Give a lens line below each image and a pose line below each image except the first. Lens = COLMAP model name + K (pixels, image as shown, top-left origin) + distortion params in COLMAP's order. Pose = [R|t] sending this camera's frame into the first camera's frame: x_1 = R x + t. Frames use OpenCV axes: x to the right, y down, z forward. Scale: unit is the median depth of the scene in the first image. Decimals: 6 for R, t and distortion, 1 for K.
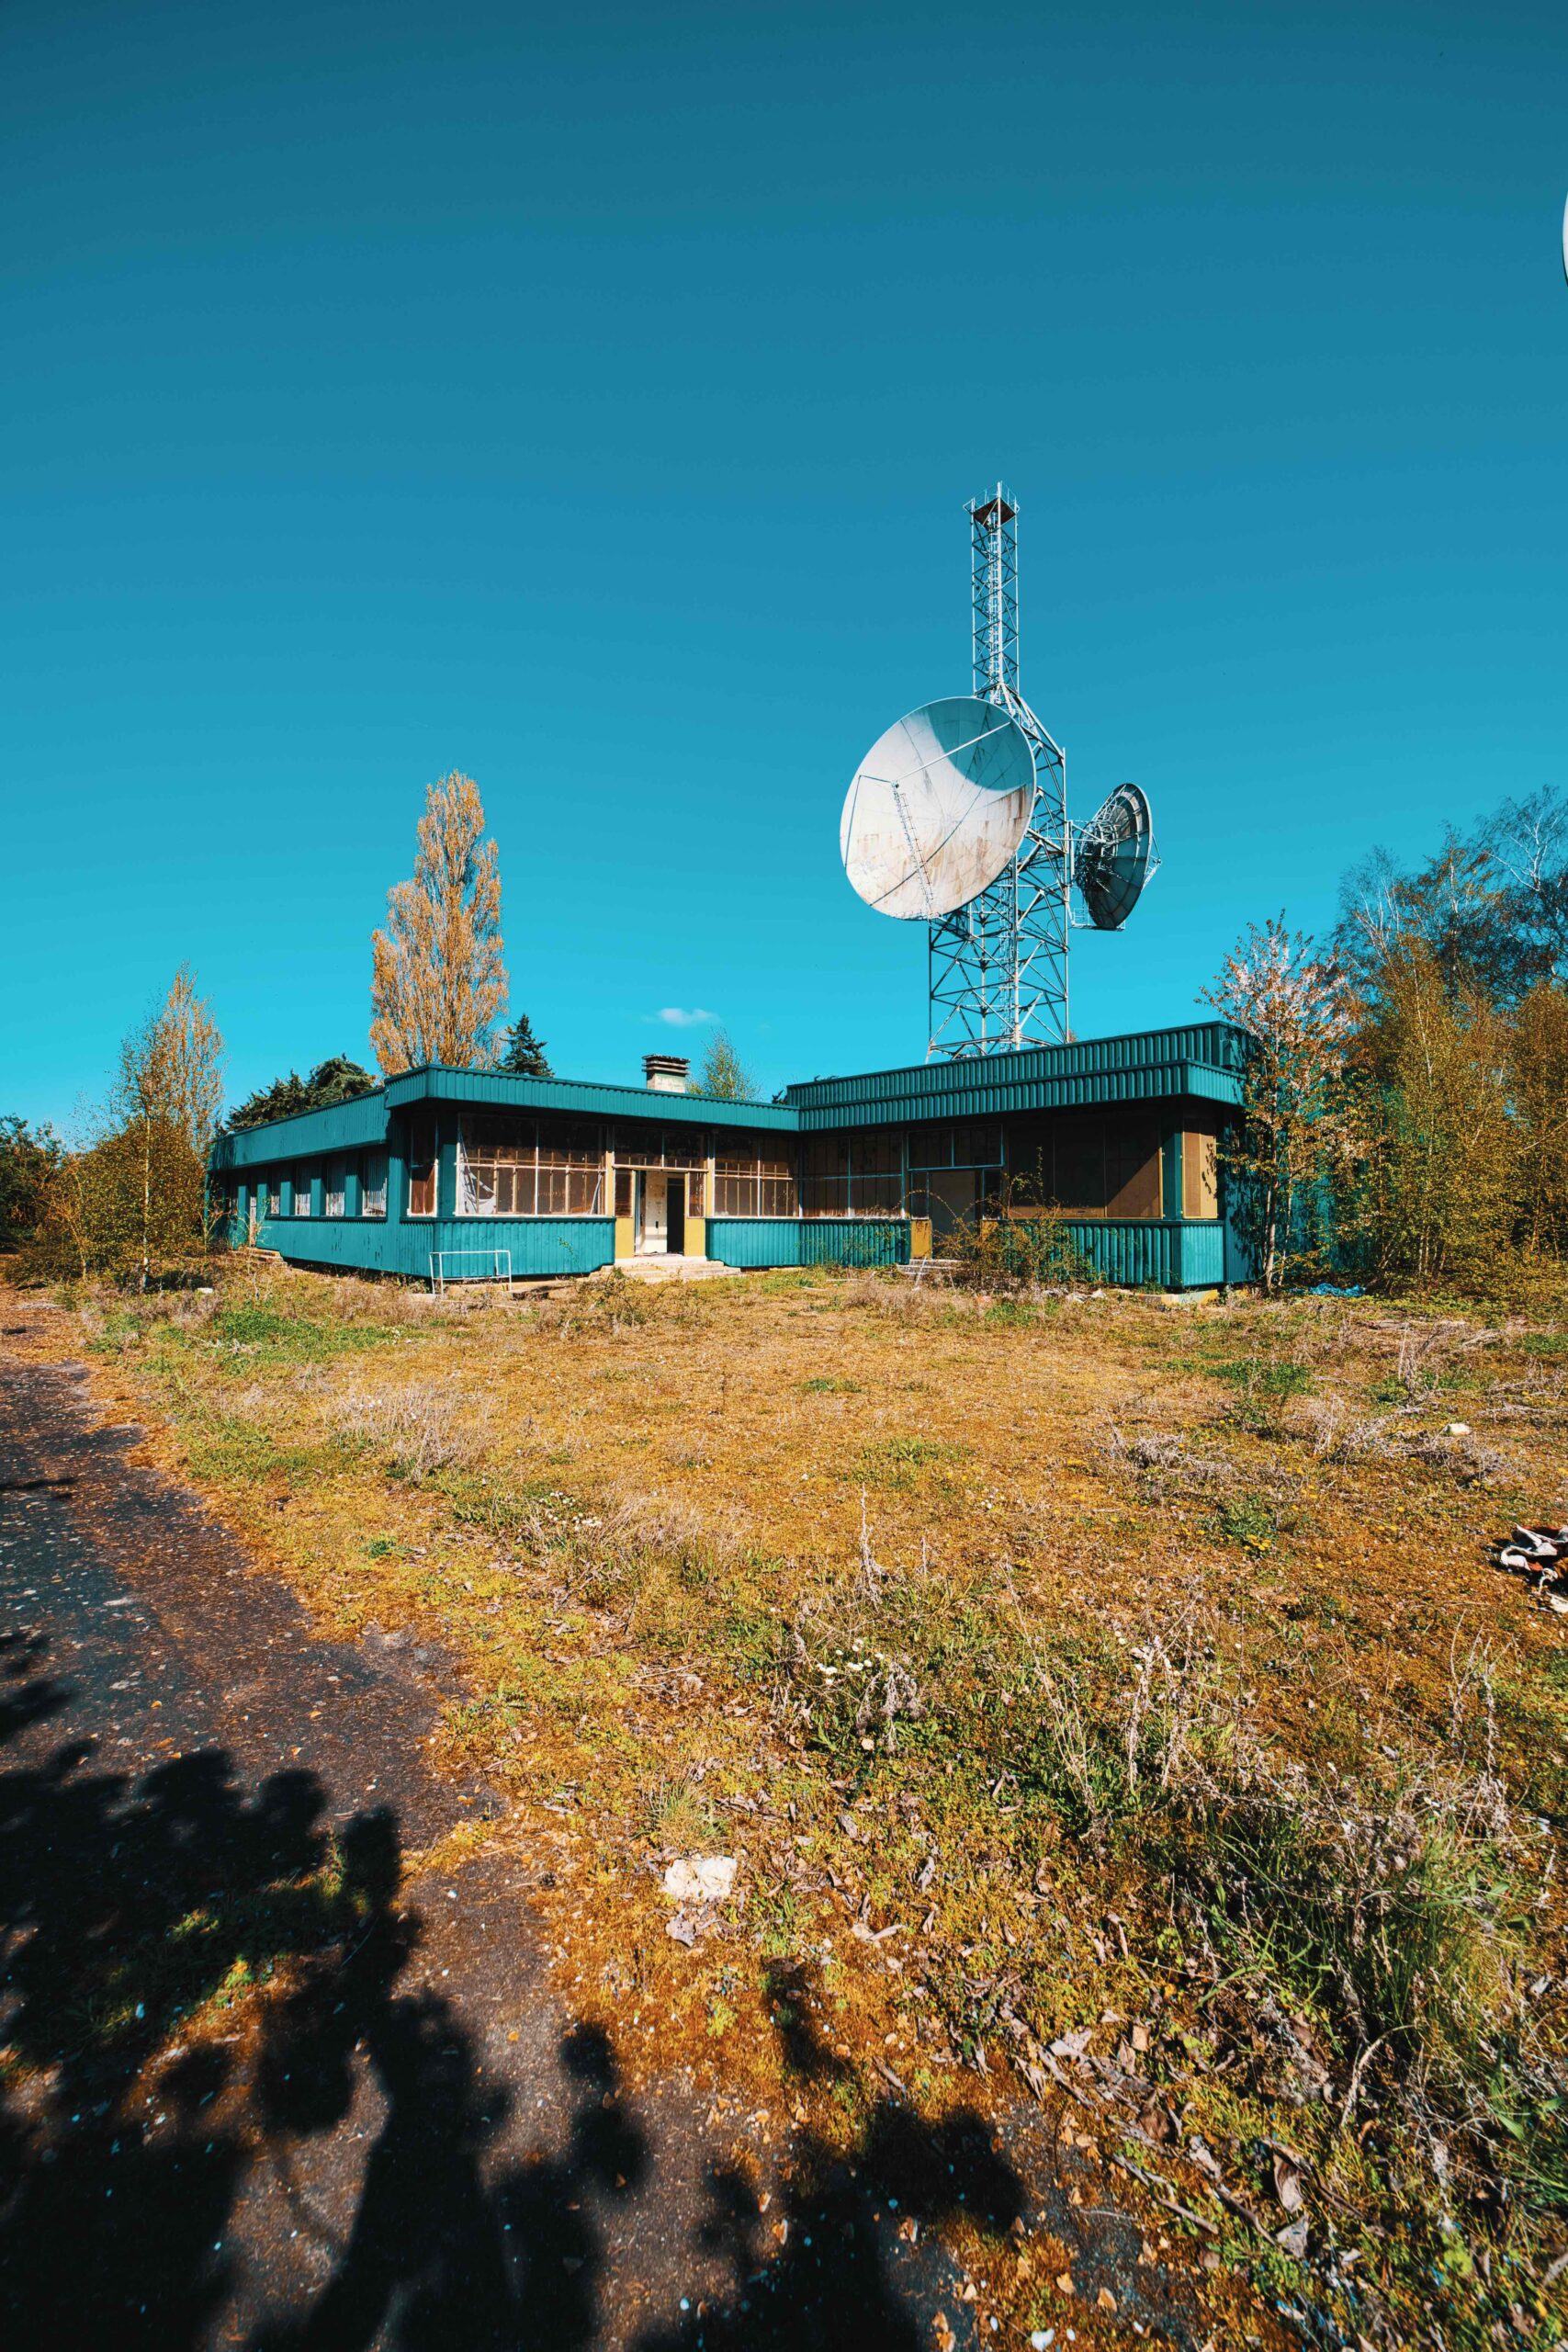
lens RADIAL K [[911.6, 0, 796.5], [0, 911.6, 1179.7], [0, 0, 1]] dist [-0.042187, 0.011212]
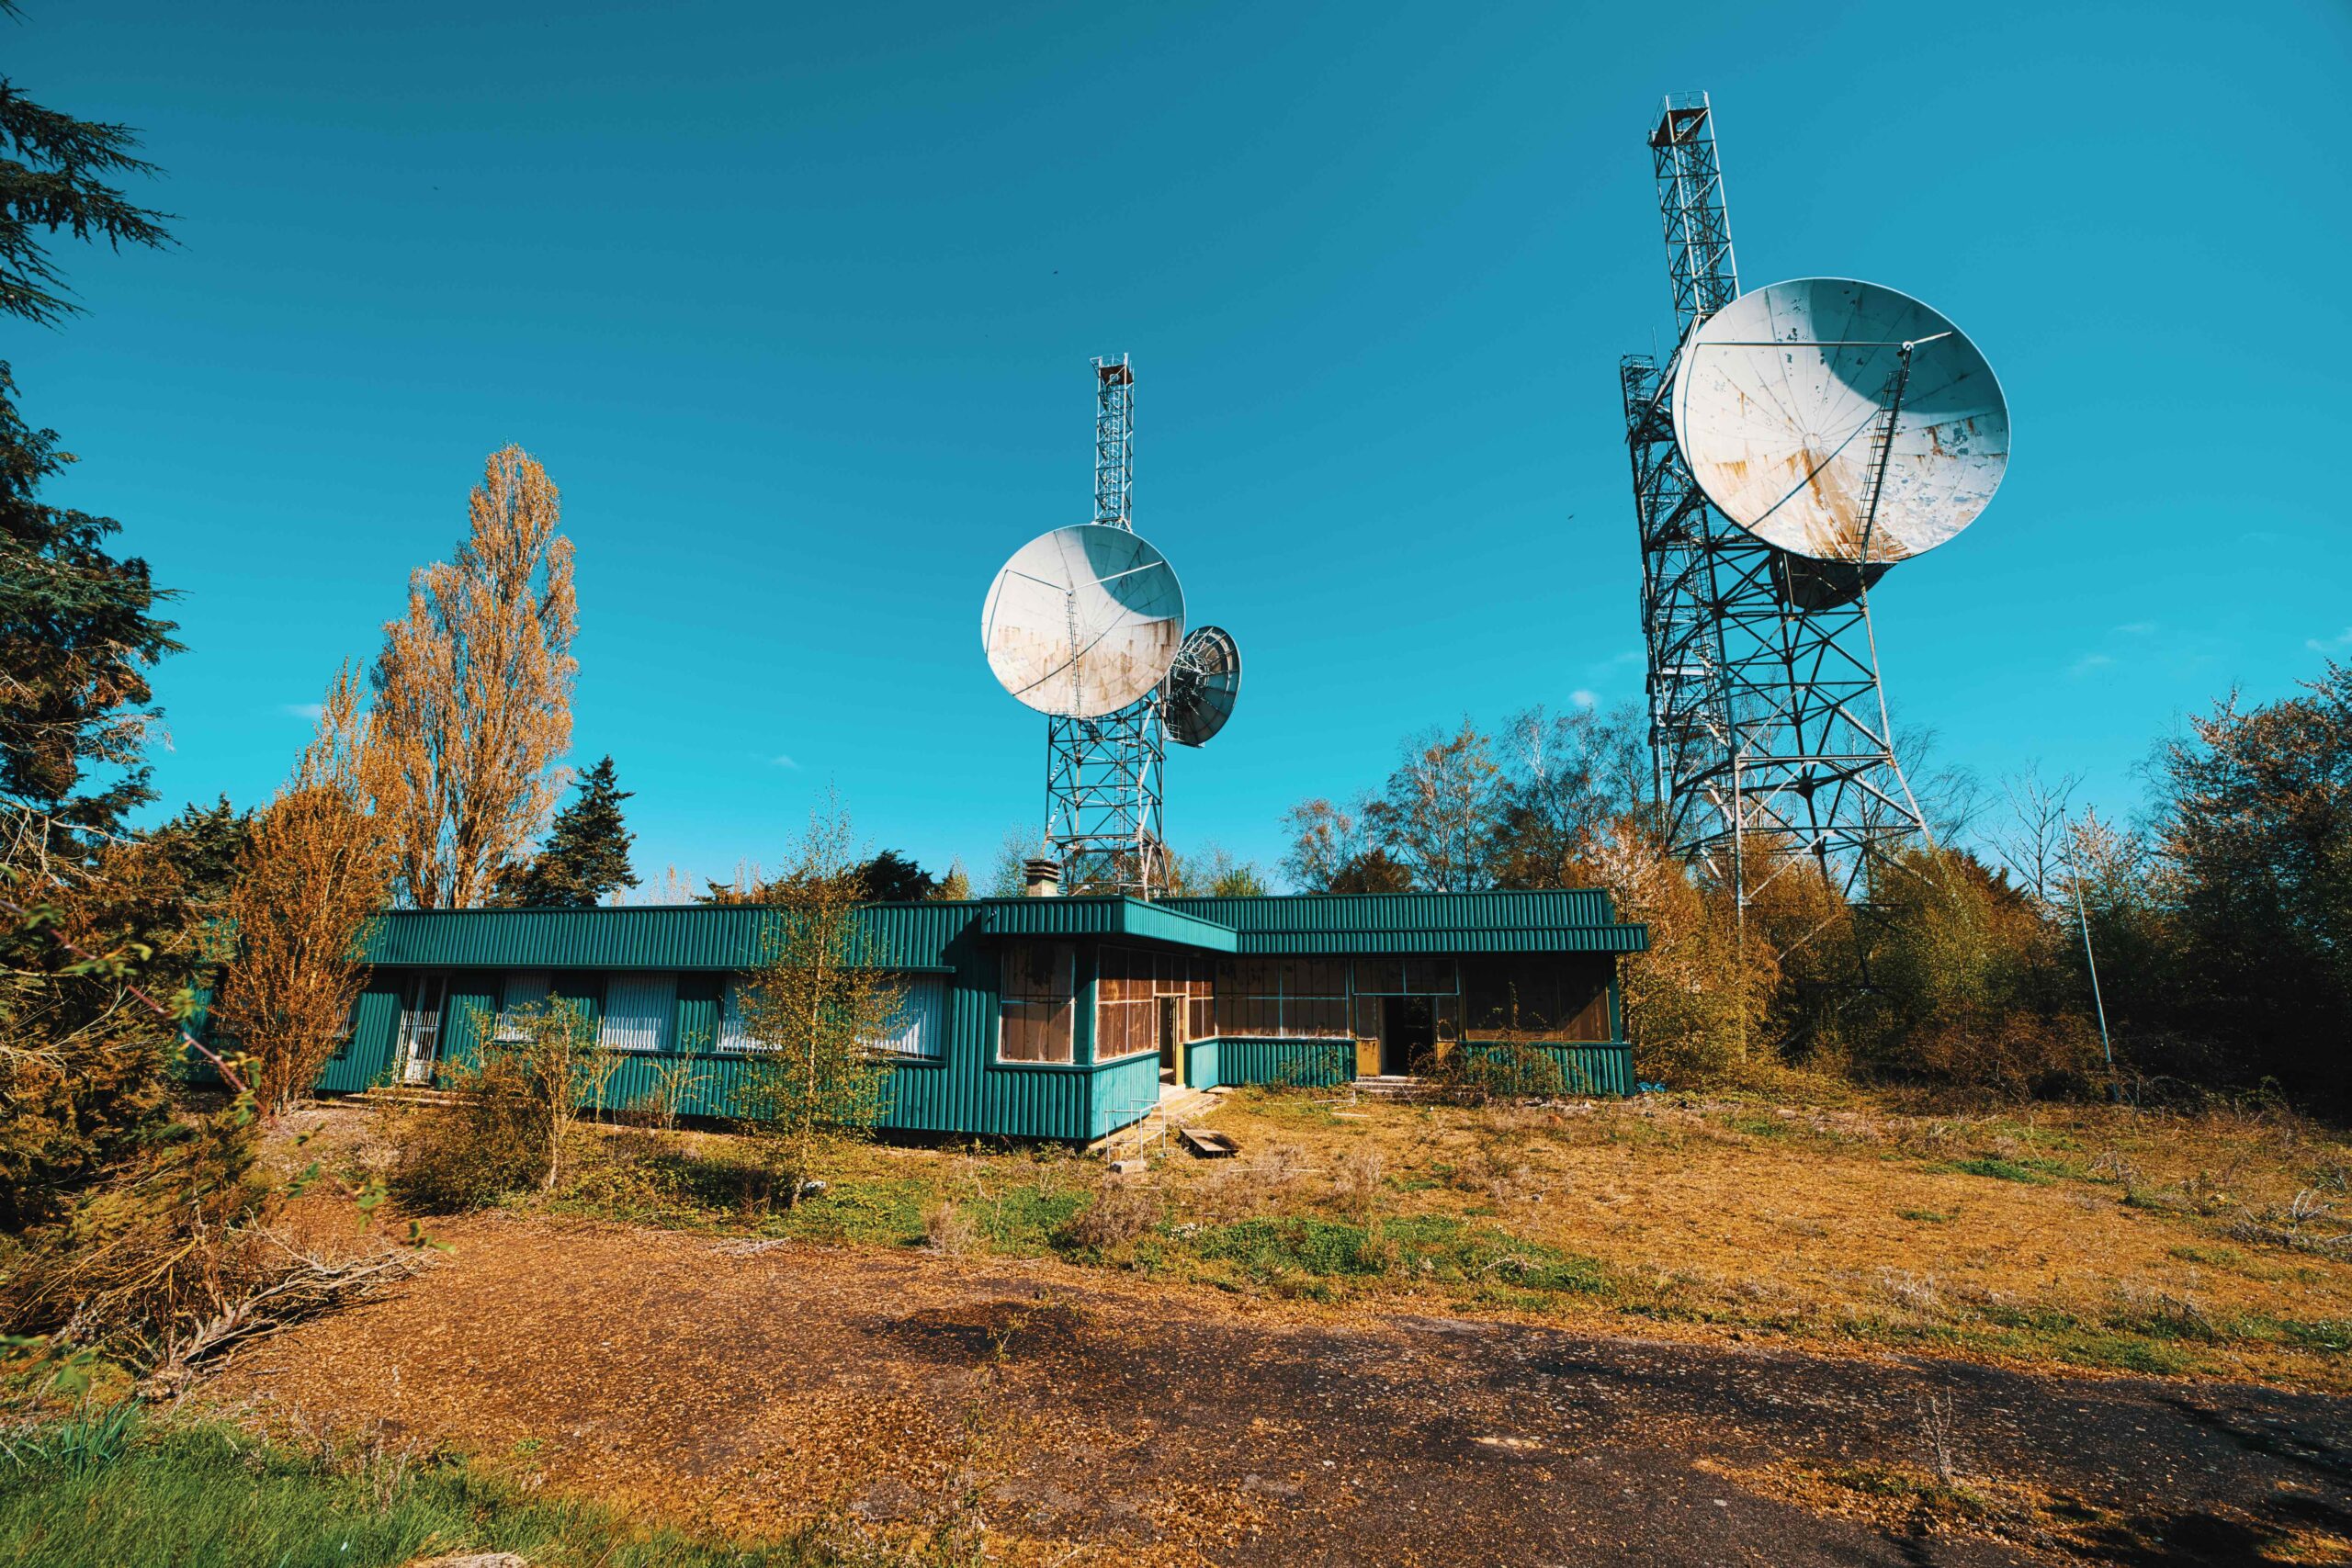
lens RADIAL K [[911.6, 0, 1169.6], [0, 911.6, 796.4], [0, 0, 1]] dist [-0.042187, 0.011212]
pose [[0.849868, 0.106962, 0.516027, -0.779835], [-0.023440, 0.985889, -0.165750, -0.070090], [-0.526474, 0.128770, 0.840383, 0.181683]]
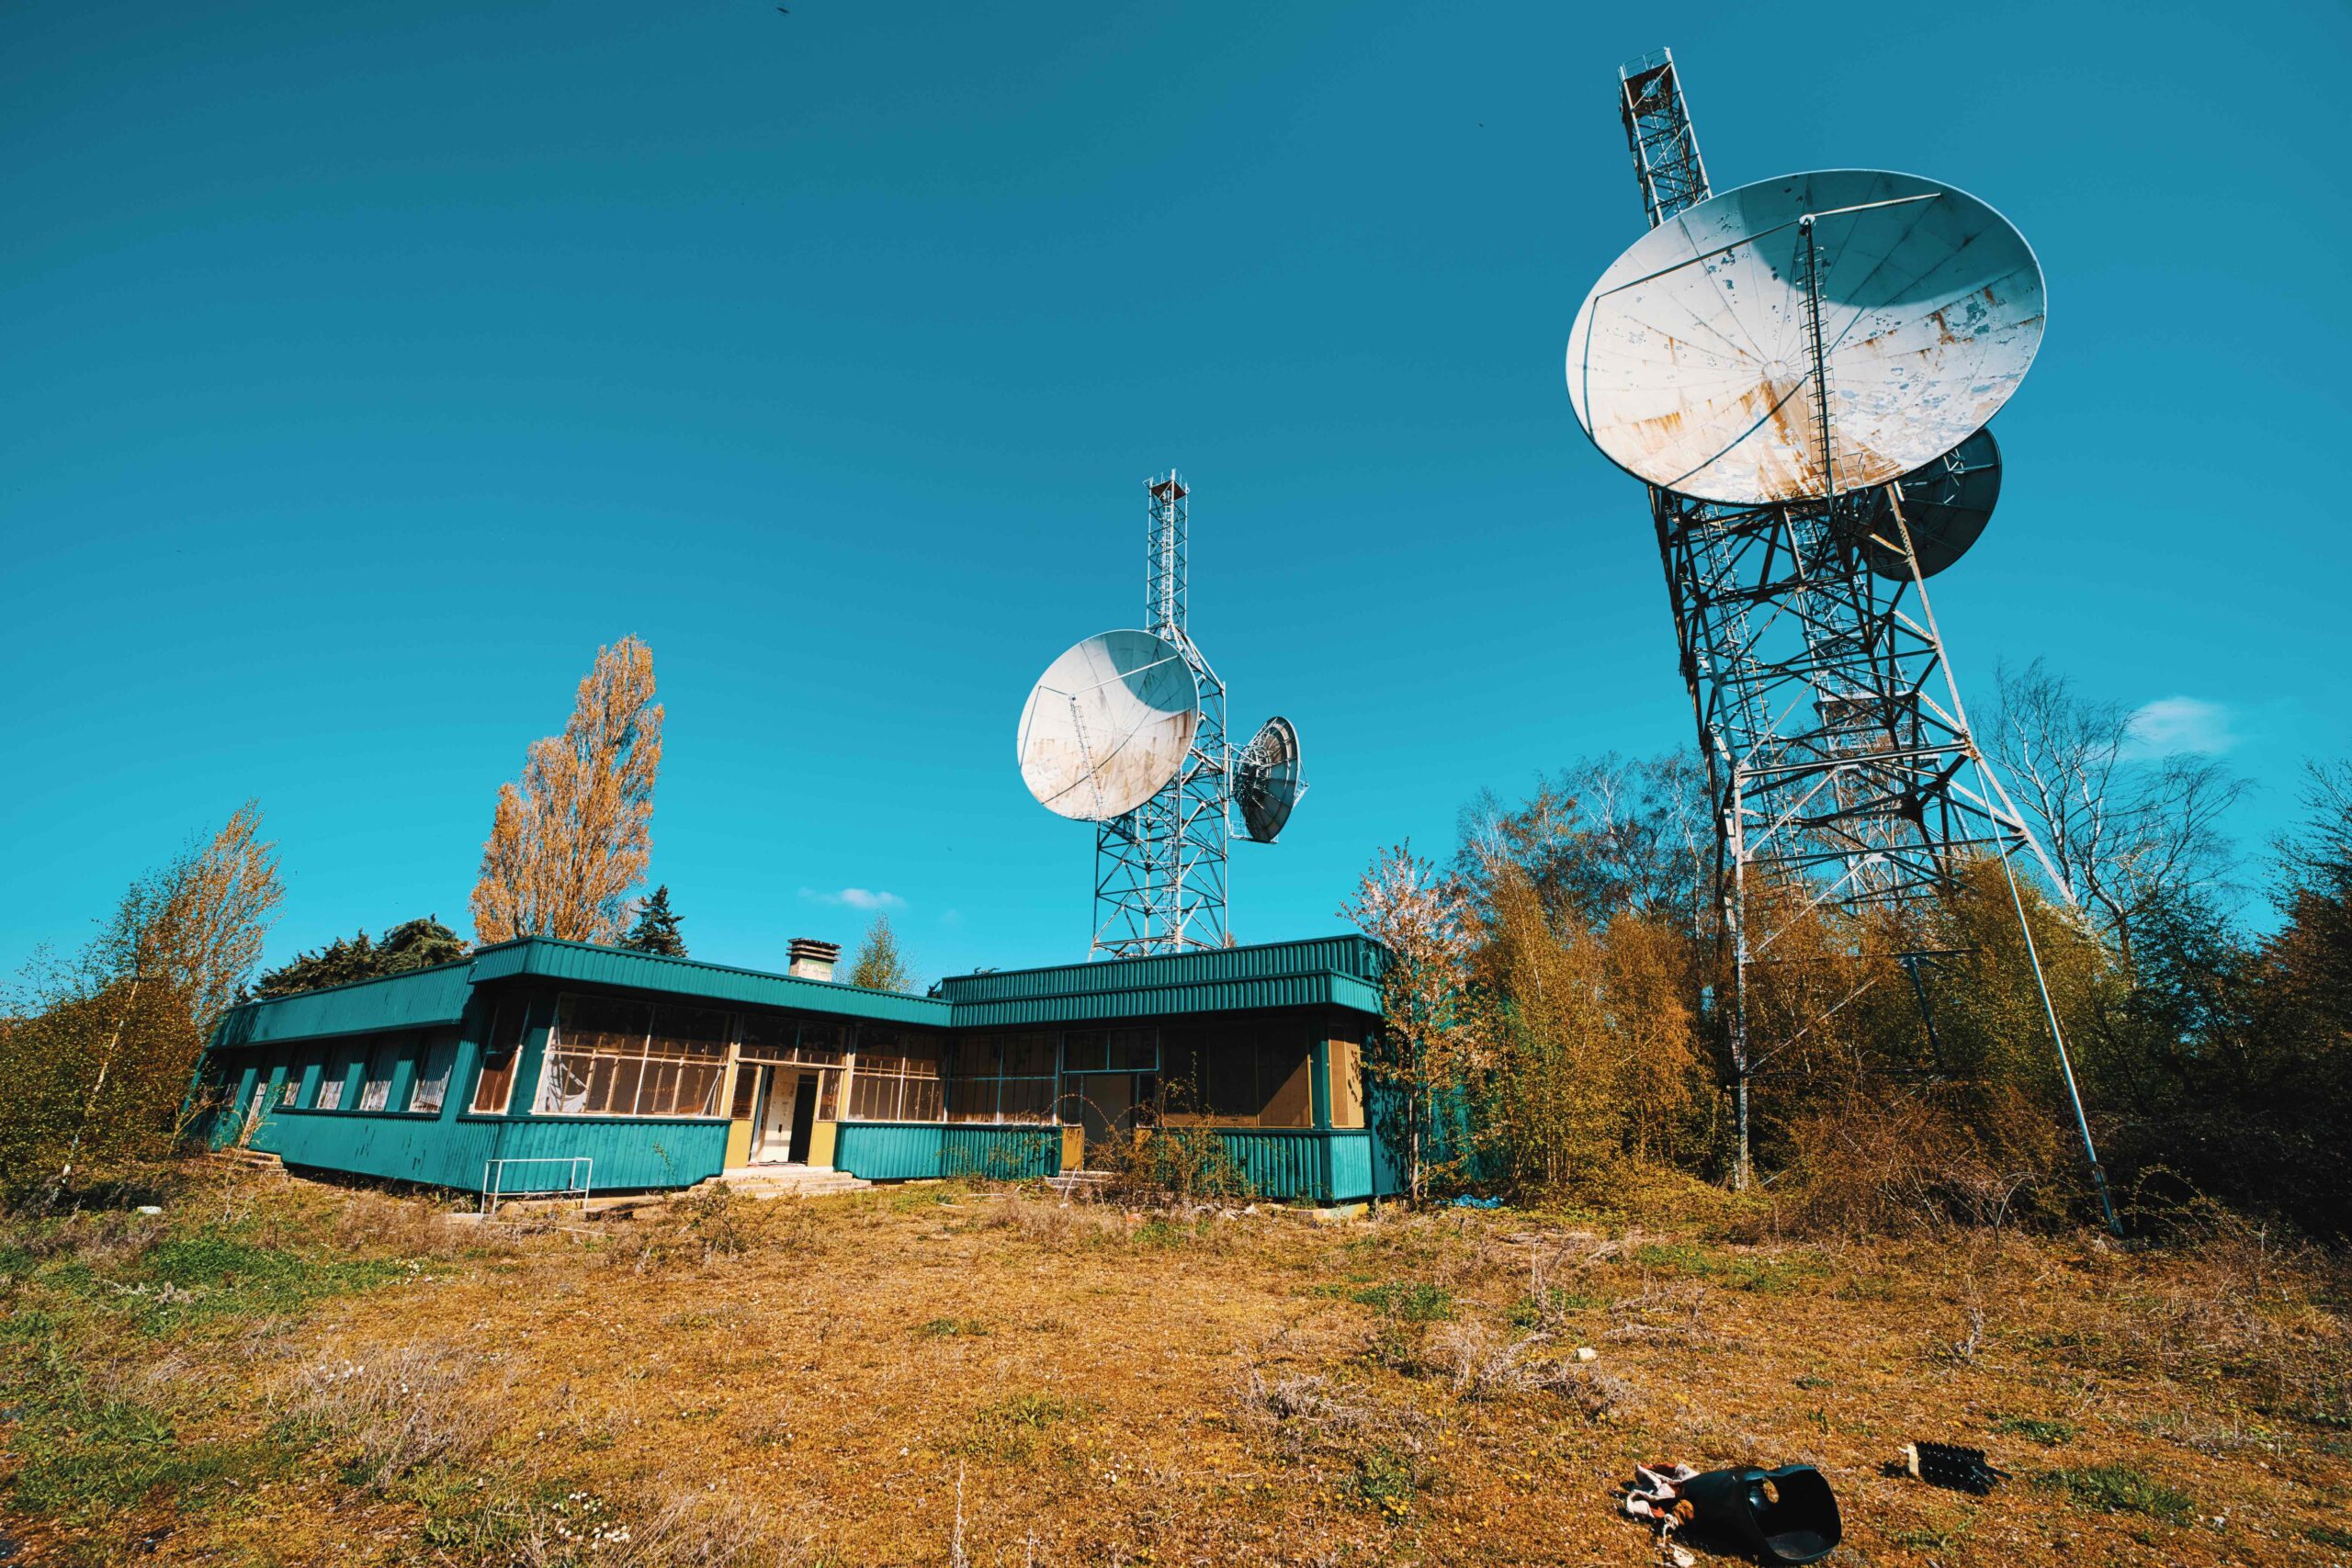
lens RADIAL K [[911.6, 0, 1169.6], [0, 911.6, 796.4], [0, 0, 1]] dist [-0.042187, 0.011212]
pose [[0.973944, 0.082784, 0.211138, 0.007287], [-0.016155, 0.953956, -0.299512, -0.003976], [-0.226212, 0.288297, 0.930437, -0.004016]]
